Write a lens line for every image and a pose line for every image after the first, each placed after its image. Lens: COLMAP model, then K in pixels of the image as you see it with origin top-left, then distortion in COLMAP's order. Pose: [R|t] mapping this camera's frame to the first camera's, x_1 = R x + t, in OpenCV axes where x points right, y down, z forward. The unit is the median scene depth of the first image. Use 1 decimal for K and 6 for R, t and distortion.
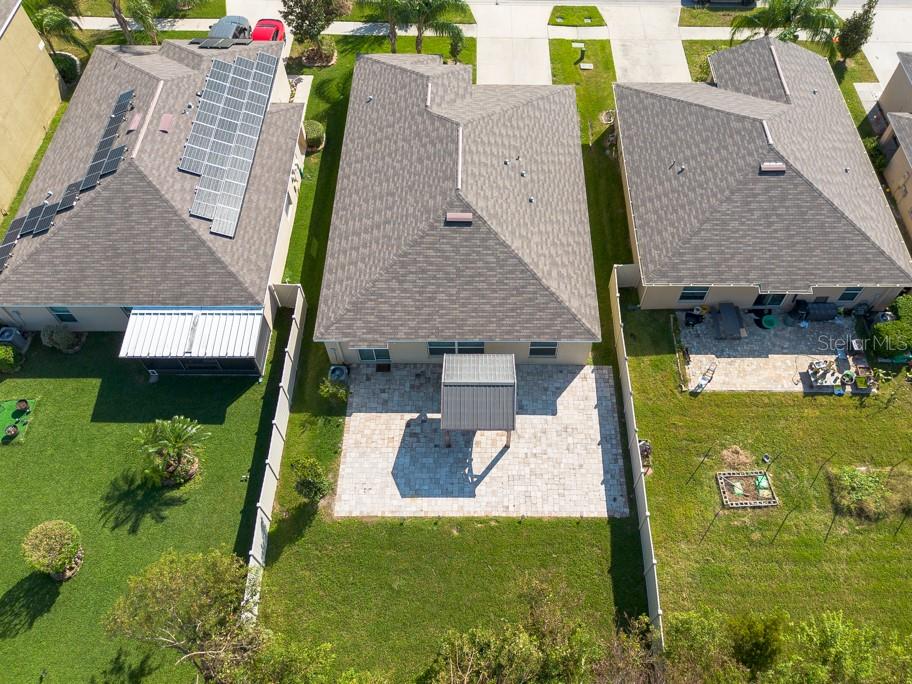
lens RADIAL K [[703.3, 0, 483.1], [0, 703.3, 341.2], [0, 0, 1]] dist [0.034954, -0.010710]
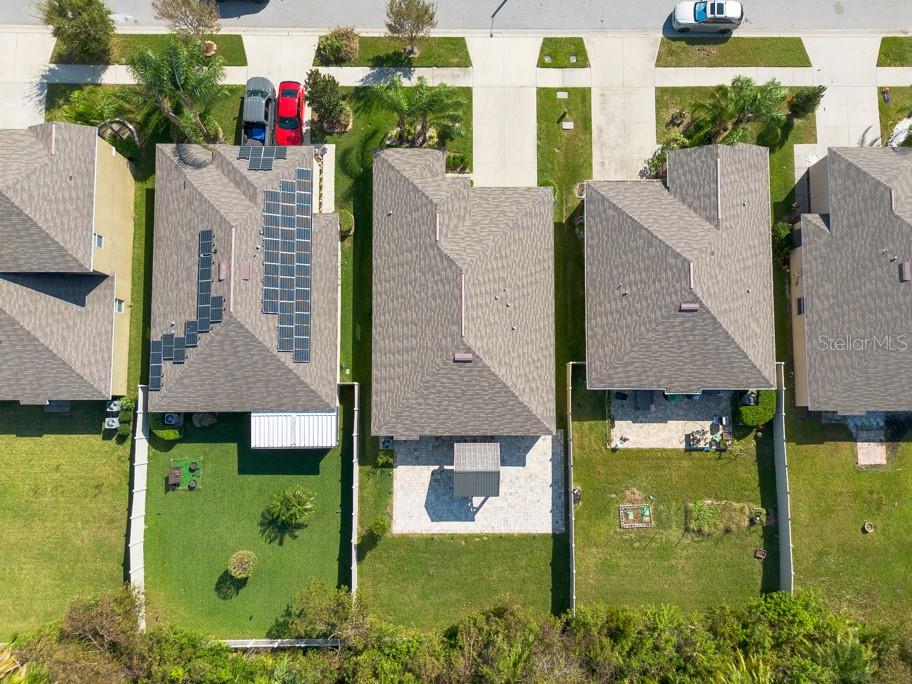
lens RADIAL K [[665.2, 0, 461.3], [0, 665.2, 343.3], [0, 0, 1]] dist [0.058835, -0.046718]
pose [[0.999909, -0.000987, -0.013445, -0.019442], [0.007240, 0.880566, 0.473868, -0.839137], [0.011371, -0.473922, 0.880493, -0.196119]]
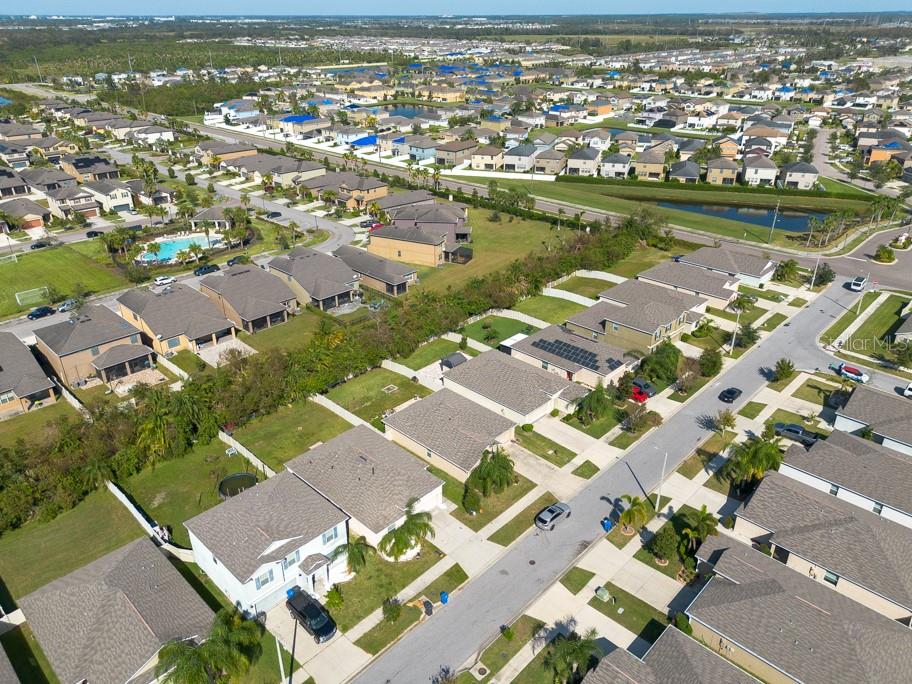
lens RADIAL K [[655.1, 0, 456.0], [0, 655.1, 342.0], [0, 0, 1]] dist [0.048476, -0.038967]
pose [[-0.695024, 0.308629, -0.649376, 2.156658], [-0.609388, 0.226446, 0.759848, -2.532236], [0.381560, 0.923835, 0.030689, 0.732691]]
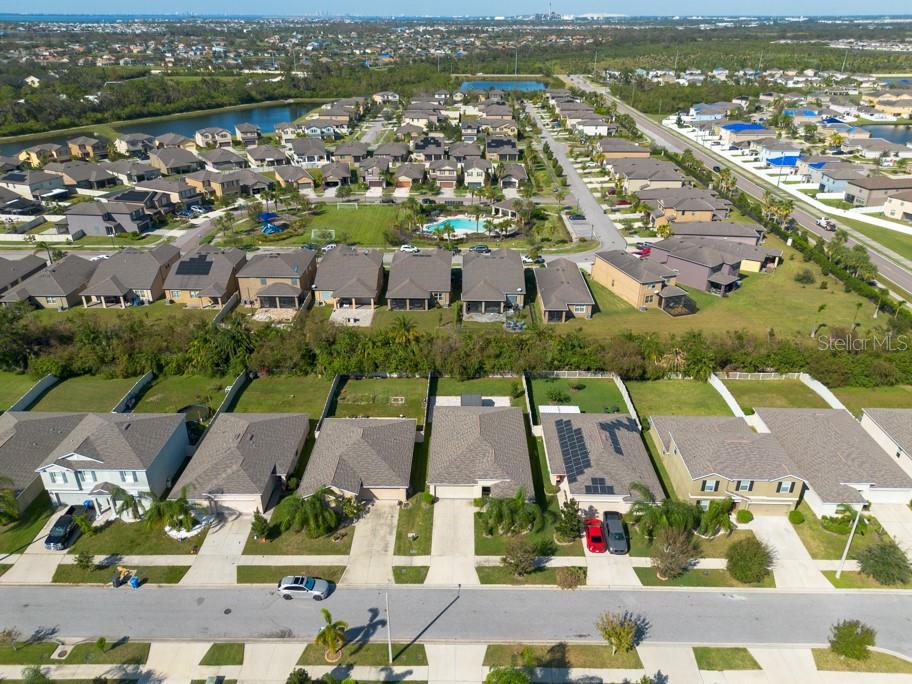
lens RADIAL K [[655.1, 0, 456.0], [0, 655.1, 342.0], [0, 0, 1]] dist [0.048476, -0.038967]
pose [[-0.999749, -0.020979, 0.007886, 0.046888], [0.005535, 0.109856, 0.993932, -2.916734], [-0.021718, 0.993726, -0.109712, 0.983395]]
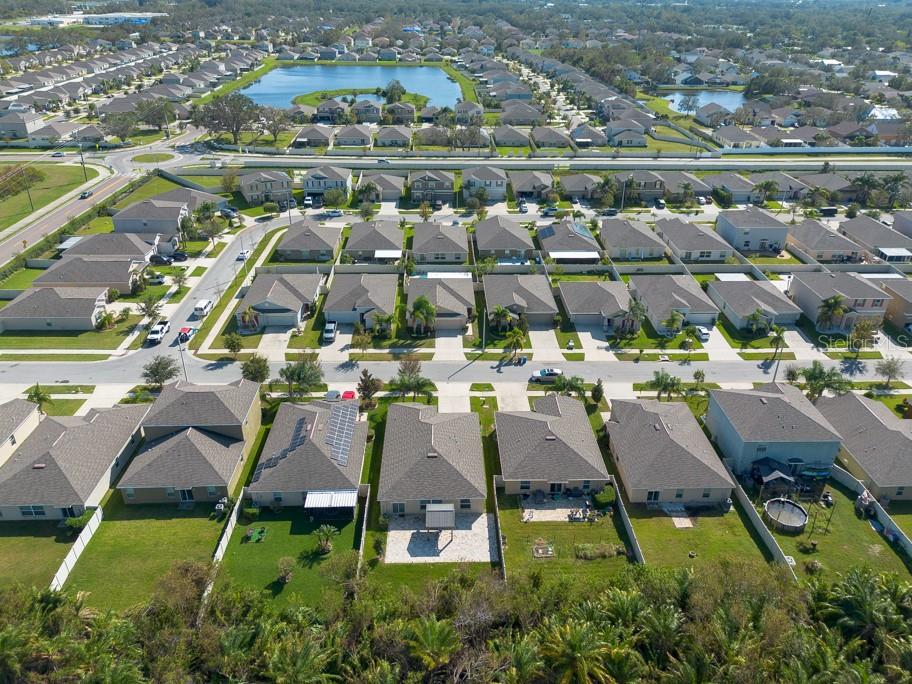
lens RADIAL K [[655.1, 0, 456.0], [0, 655.1, 342.0], [0, 0, 1]] dist [0.048476, -0.038967]
pose [[0.999682, -0.015418, 0.019971, 0.012494], [0.023126, 0.876404, -0.481021, 0.636050], [-0.010087, 0.481329, 0.876482, -1.371128]]
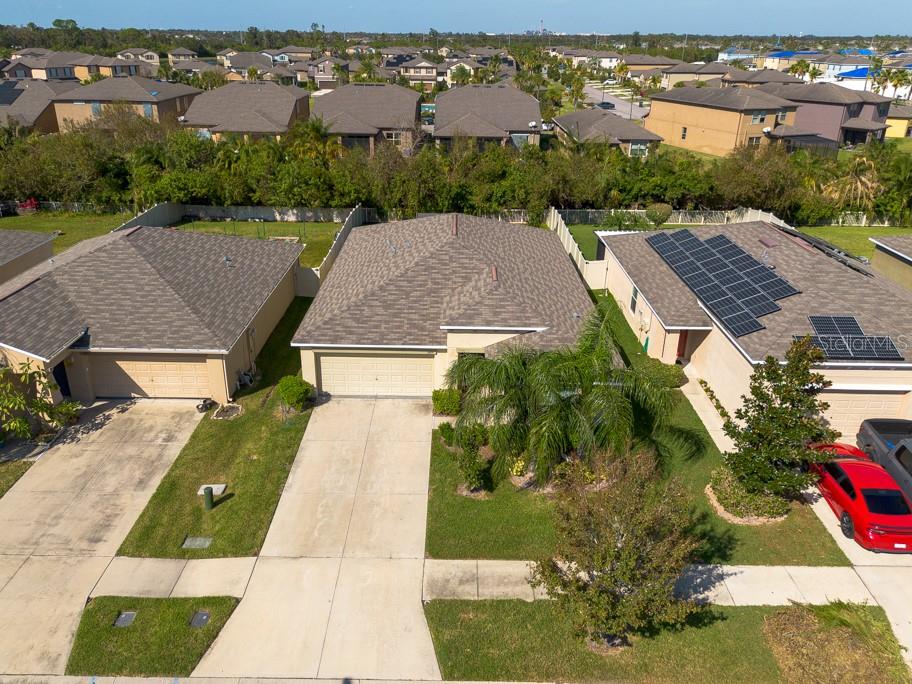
lens RADIAL K [[681.8, 0, 441.5], [0, 681.8, 339.7], [0, 0, 1]] dist [0.009865, 0.001263]
pose [[-0.999504, -0.029478, 0.011061, -0.029794], [0.006485, 0.151042, 0.988506, -1.250657], [-0.030810, 0.988088, -0.150776, 1.353858]]
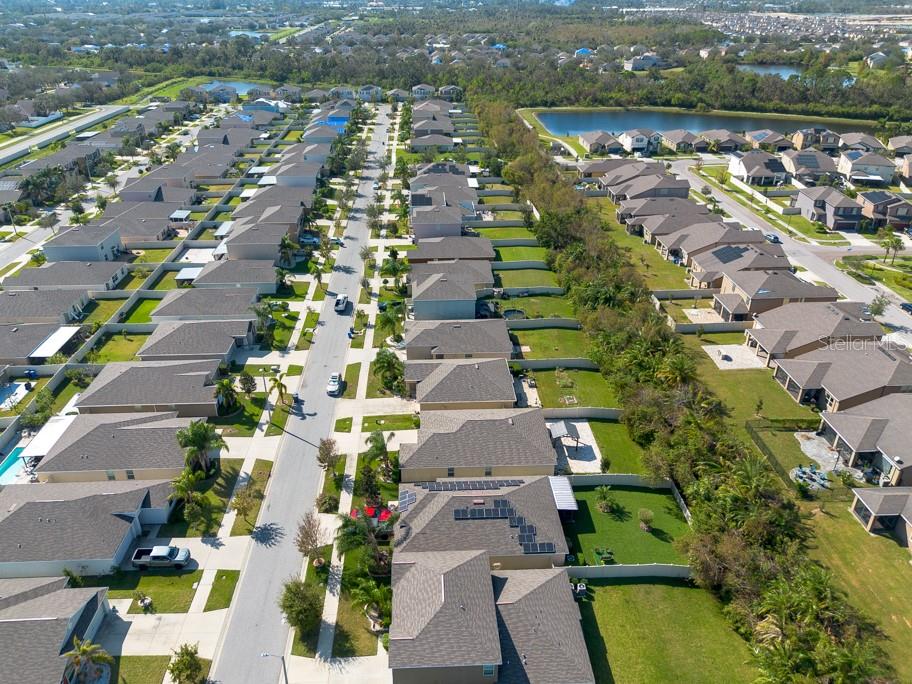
lens RADIAL K [[660.9, 0, 443.7], [0, 660.9, 342.8], [0, 0, 1]] dist [0.034406, -0.002362]
pose [[-0.035118, -0.482049, 0.875440, -2.247808], [0.842502, 0.456892, 0.285378, -1.330082], [-0.537548, 0.747582, 0.390082, -0.176181]]
